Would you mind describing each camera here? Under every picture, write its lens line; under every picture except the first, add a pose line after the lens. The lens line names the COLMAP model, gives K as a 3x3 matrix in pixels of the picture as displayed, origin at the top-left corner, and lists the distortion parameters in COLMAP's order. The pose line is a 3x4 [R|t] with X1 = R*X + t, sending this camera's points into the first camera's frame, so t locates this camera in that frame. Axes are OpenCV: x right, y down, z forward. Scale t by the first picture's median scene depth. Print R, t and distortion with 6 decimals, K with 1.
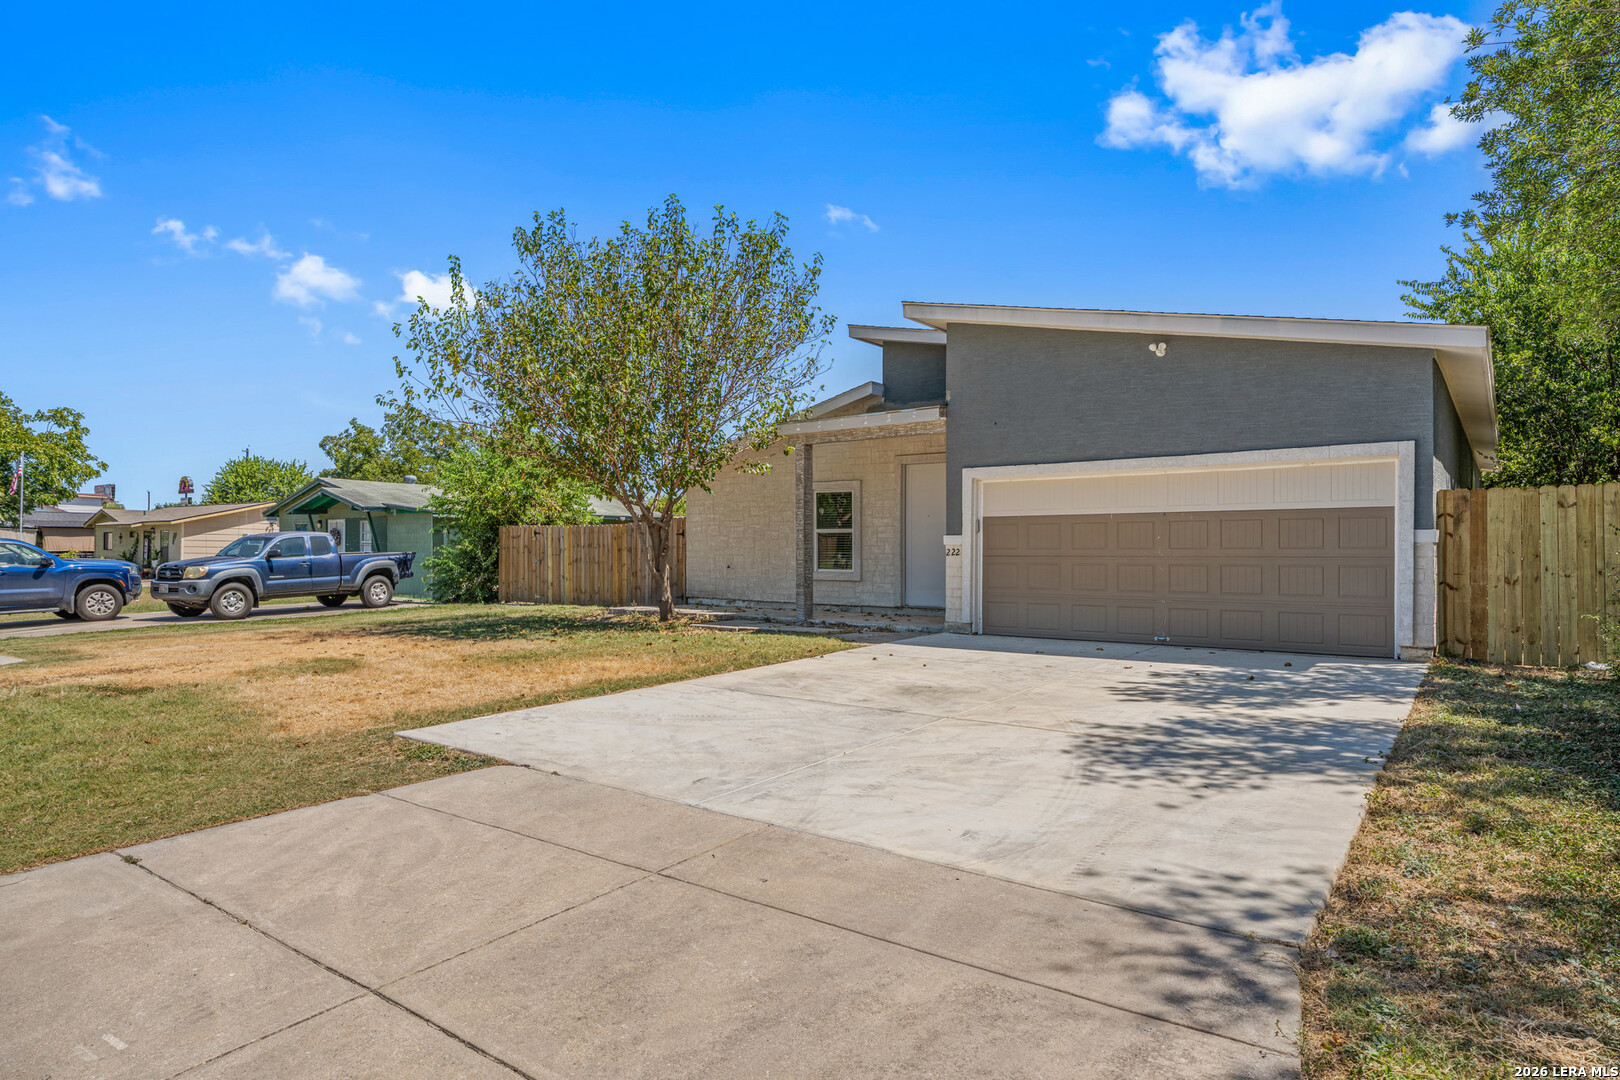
lens RADIAL K [[883.0, 0, 810.1], [0, 883.0, 548.4], [0, 0, 1]] dist [0.001119, -0.000020]
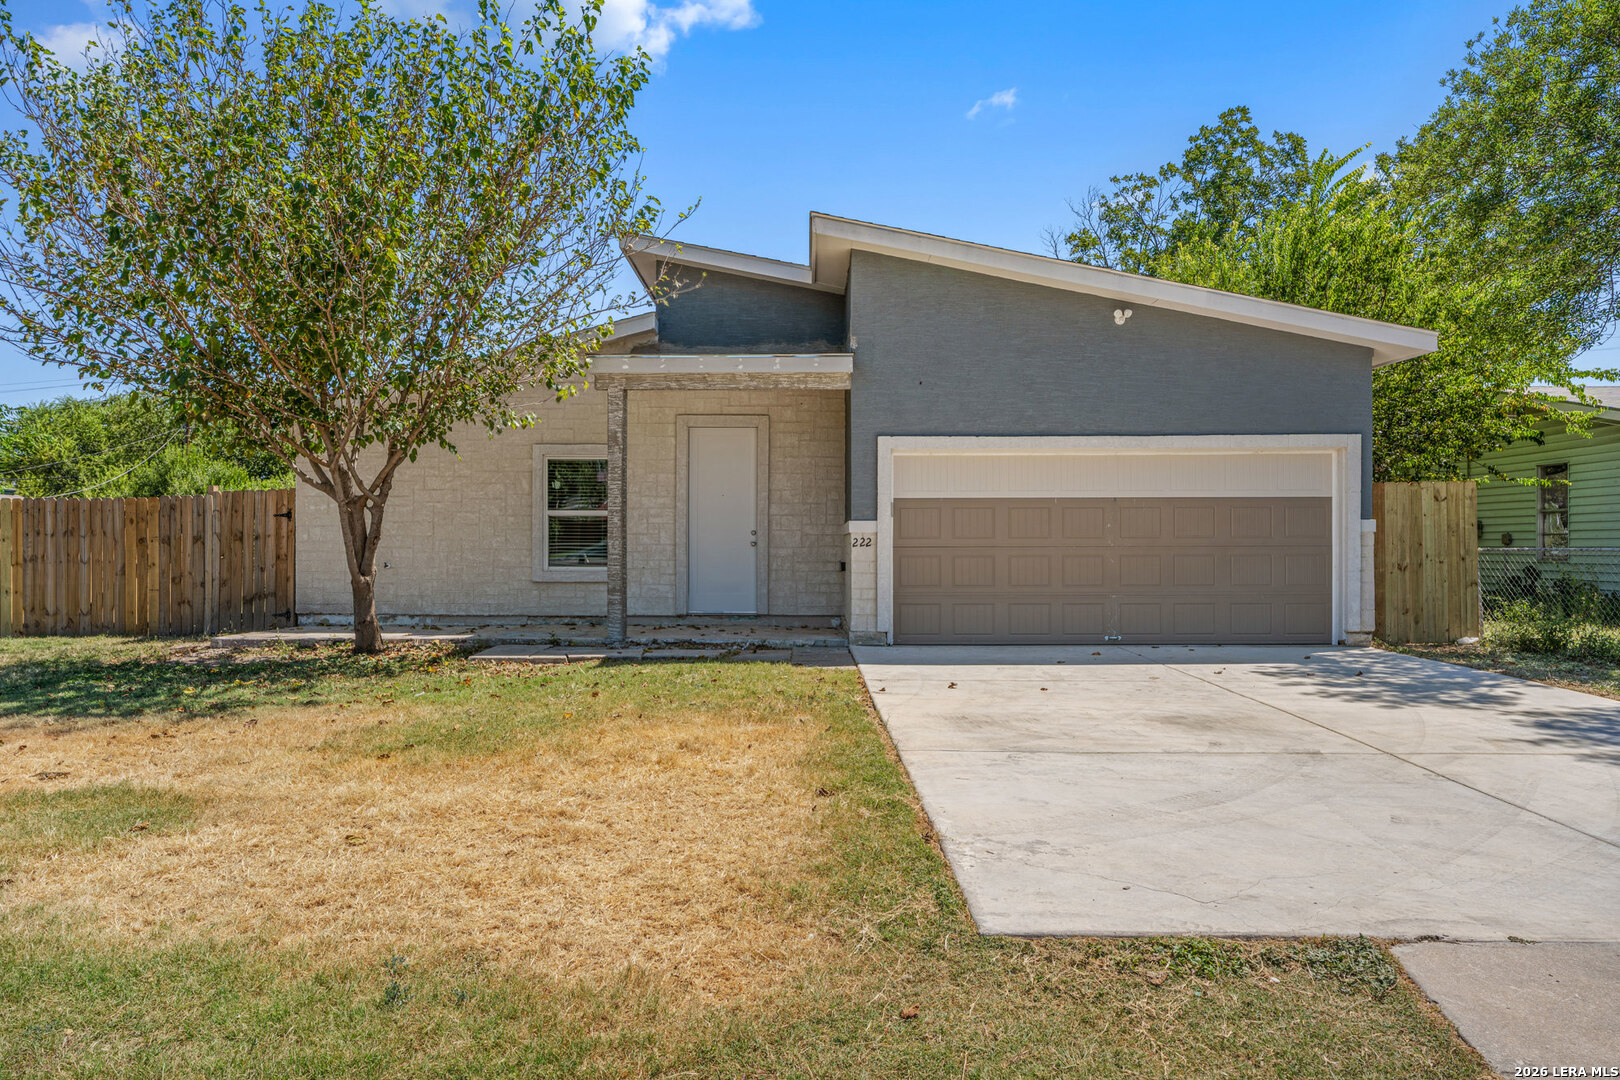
lens RADIAL K [[1027.3, 0, 808.0], [0, 1027.3, 531.1], [0, 0, 1]] dist [-0.003519, 0.000752]
pose [[0.820177, 0.004184, 0.572095, -0.404251], [0.000009, 0.999973, -0.007326, 0.001108], [-0.572111, 0.006013, 0.820154, 0.282291]]
